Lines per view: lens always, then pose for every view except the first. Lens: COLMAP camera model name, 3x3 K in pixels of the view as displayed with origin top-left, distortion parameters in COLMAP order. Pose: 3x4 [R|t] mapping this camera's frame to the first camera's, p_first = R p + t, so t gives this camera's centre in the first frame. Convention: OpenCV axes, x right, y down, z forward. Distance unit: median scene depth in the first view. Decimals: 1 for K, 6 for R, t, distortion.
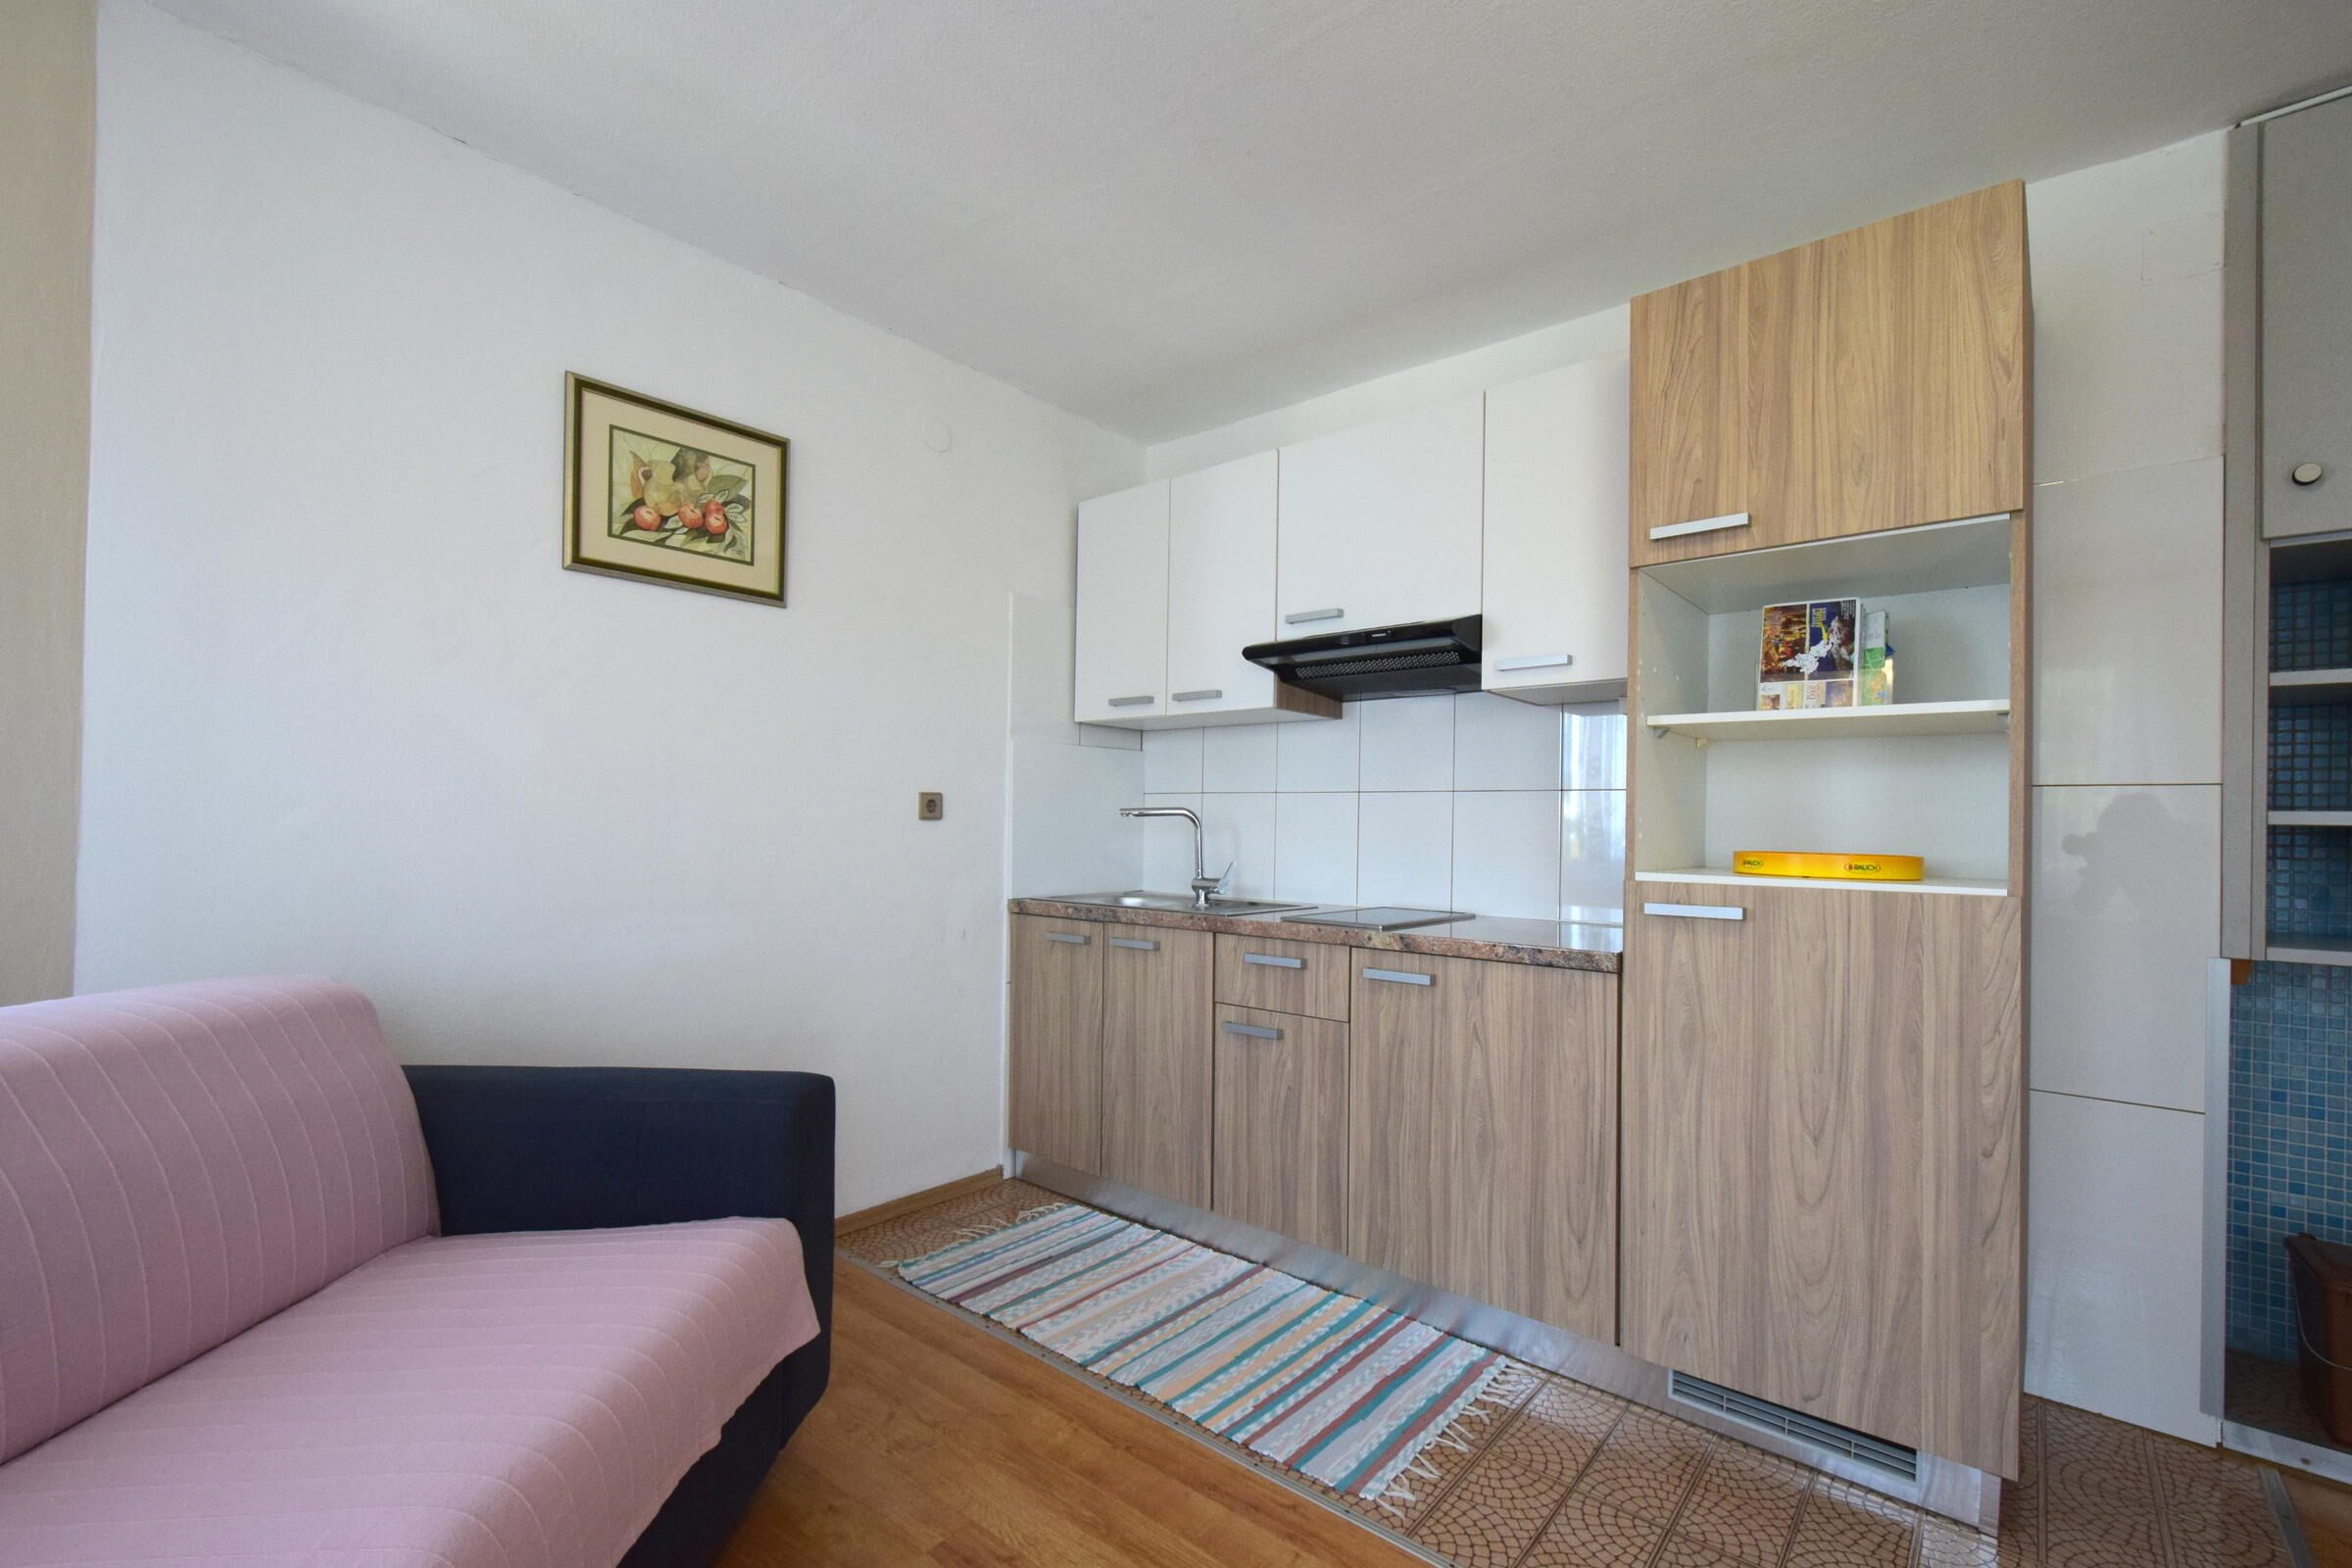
lens RADIAL K [[1026.7, 0, 1166.5], [0, 1026.7, 819.9], [0, 0, 1]] dist [0.000229, -0.006676]
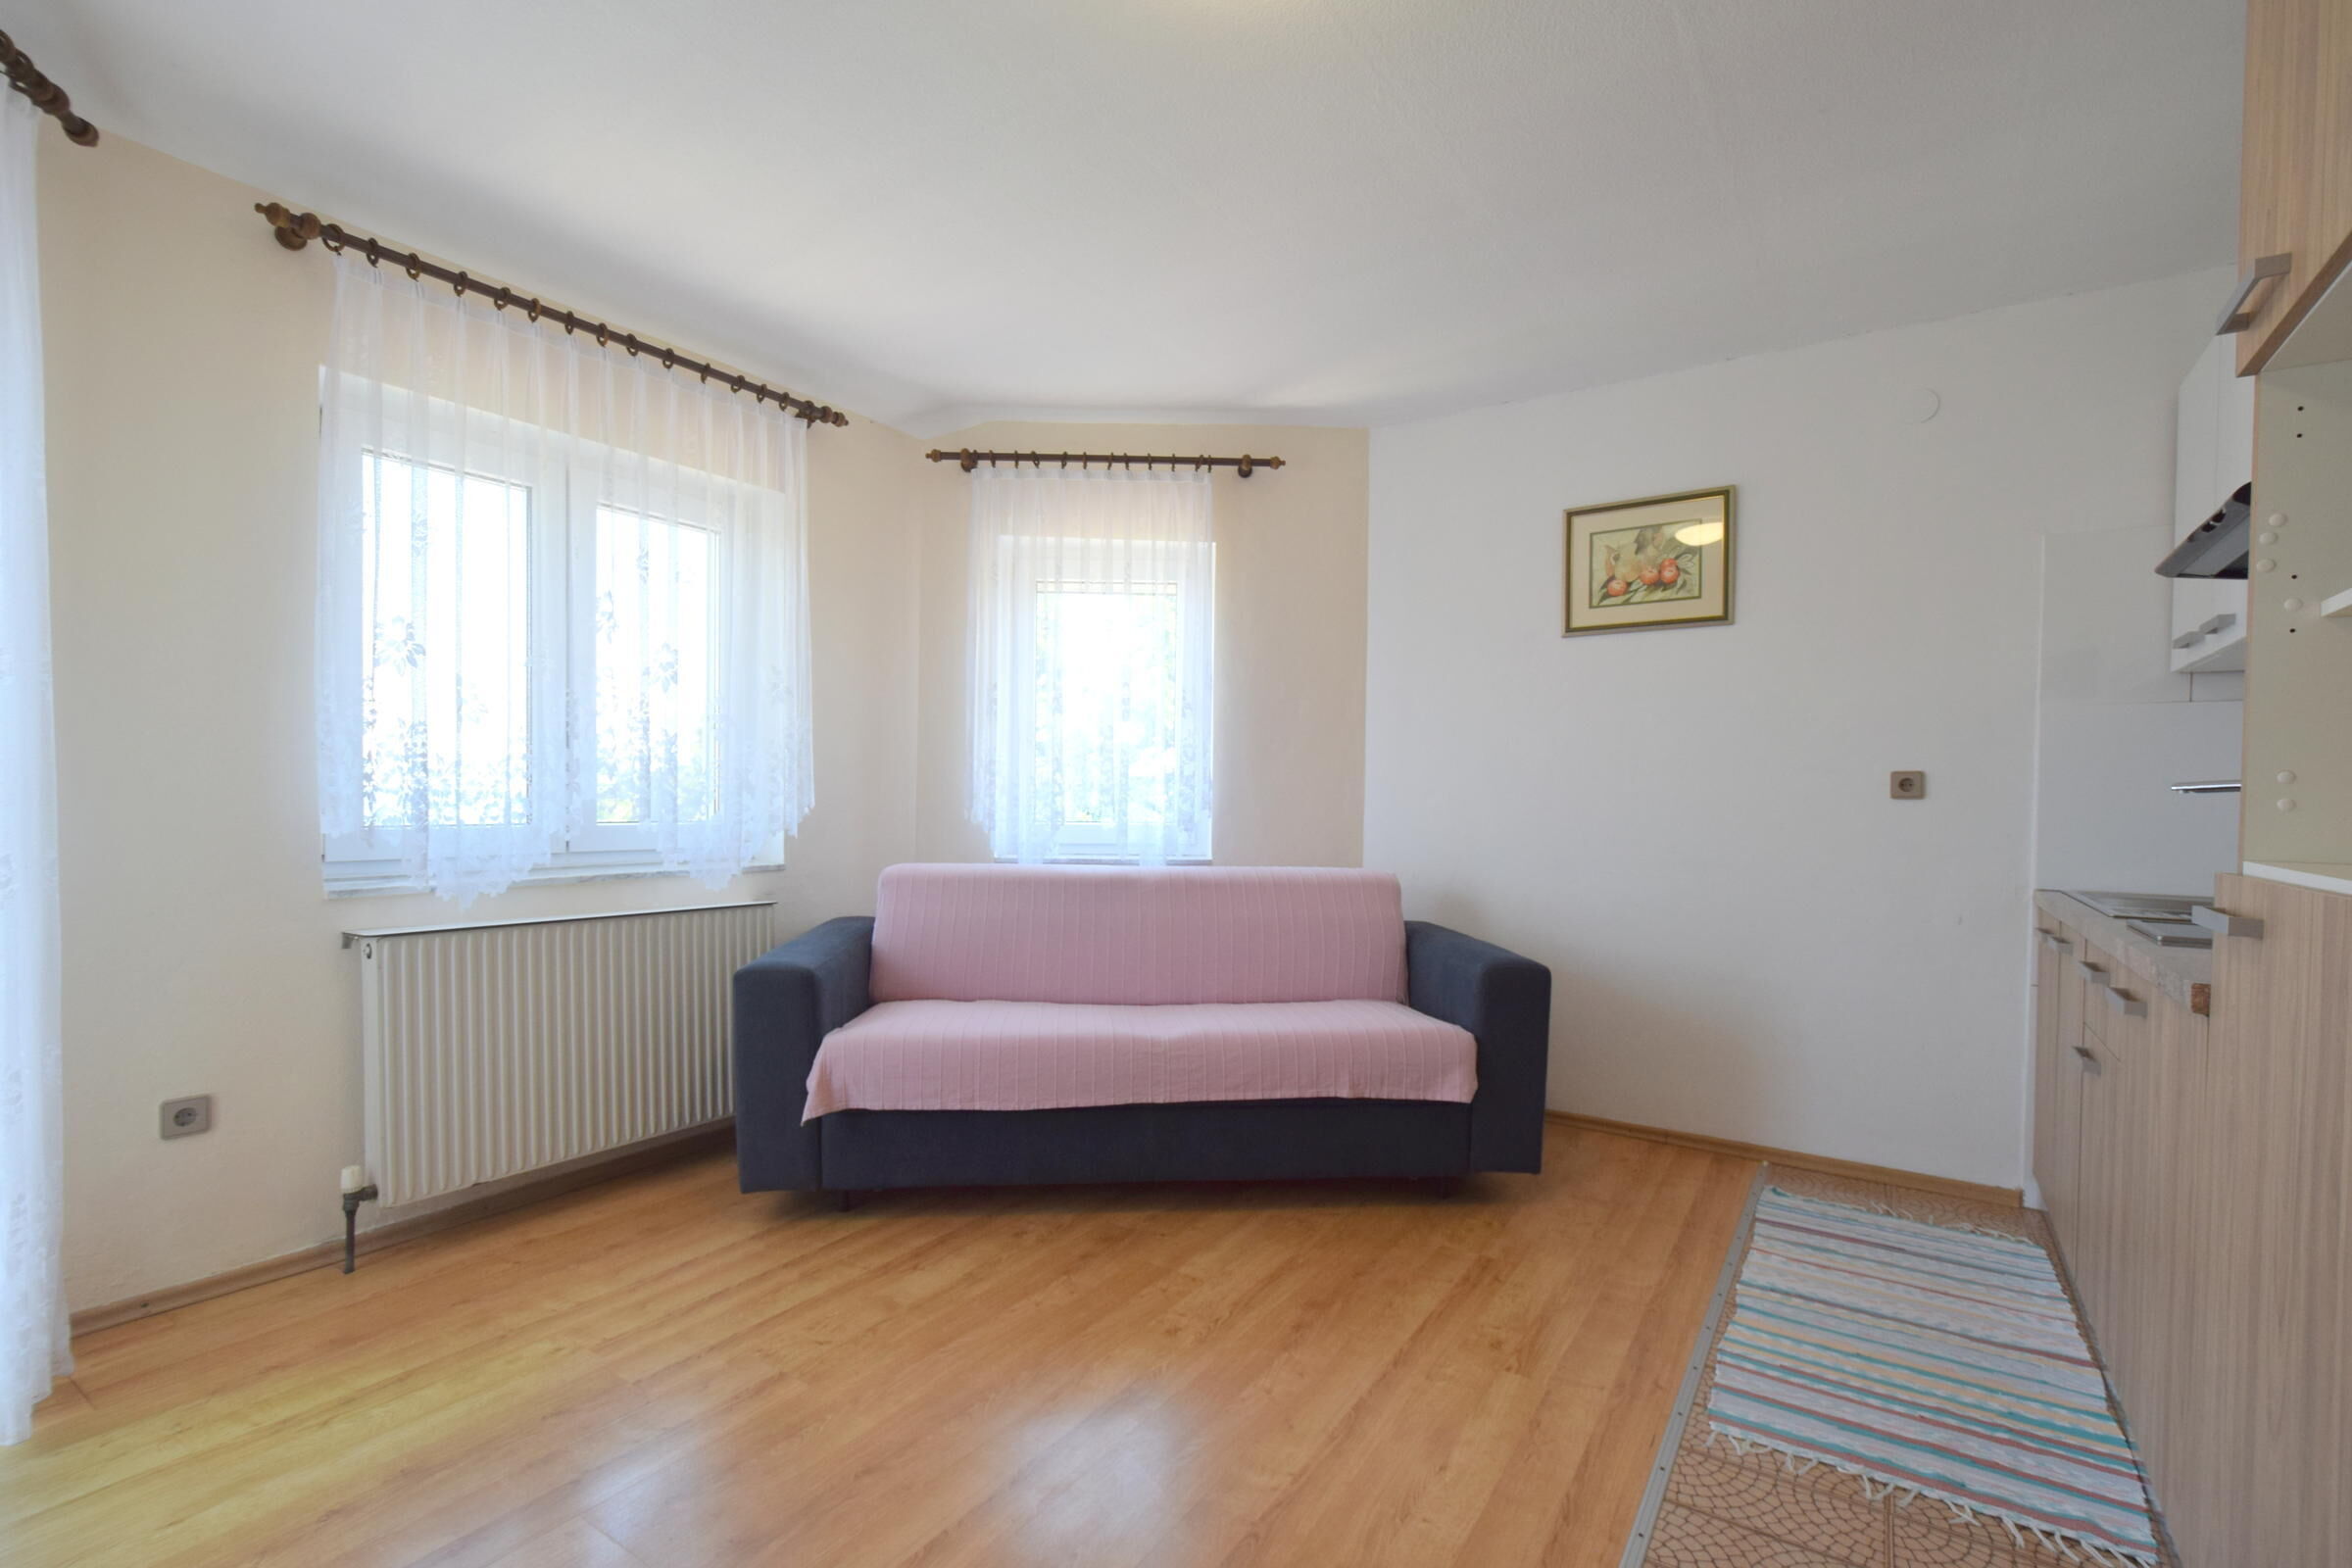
lens RADIAL K [[1026.7, 0, 1166.5], [0, 1026.7, 819.9], [0, 0, 1]] dist [0.000229, -0.006676]
pose [[0.096846, 0.008917, -0.995259, 0.858829], [-0.008278, 0.999932, 0.008154, 0.022720], [0.995265, 0.007449, 0.096913, 0.240293]]
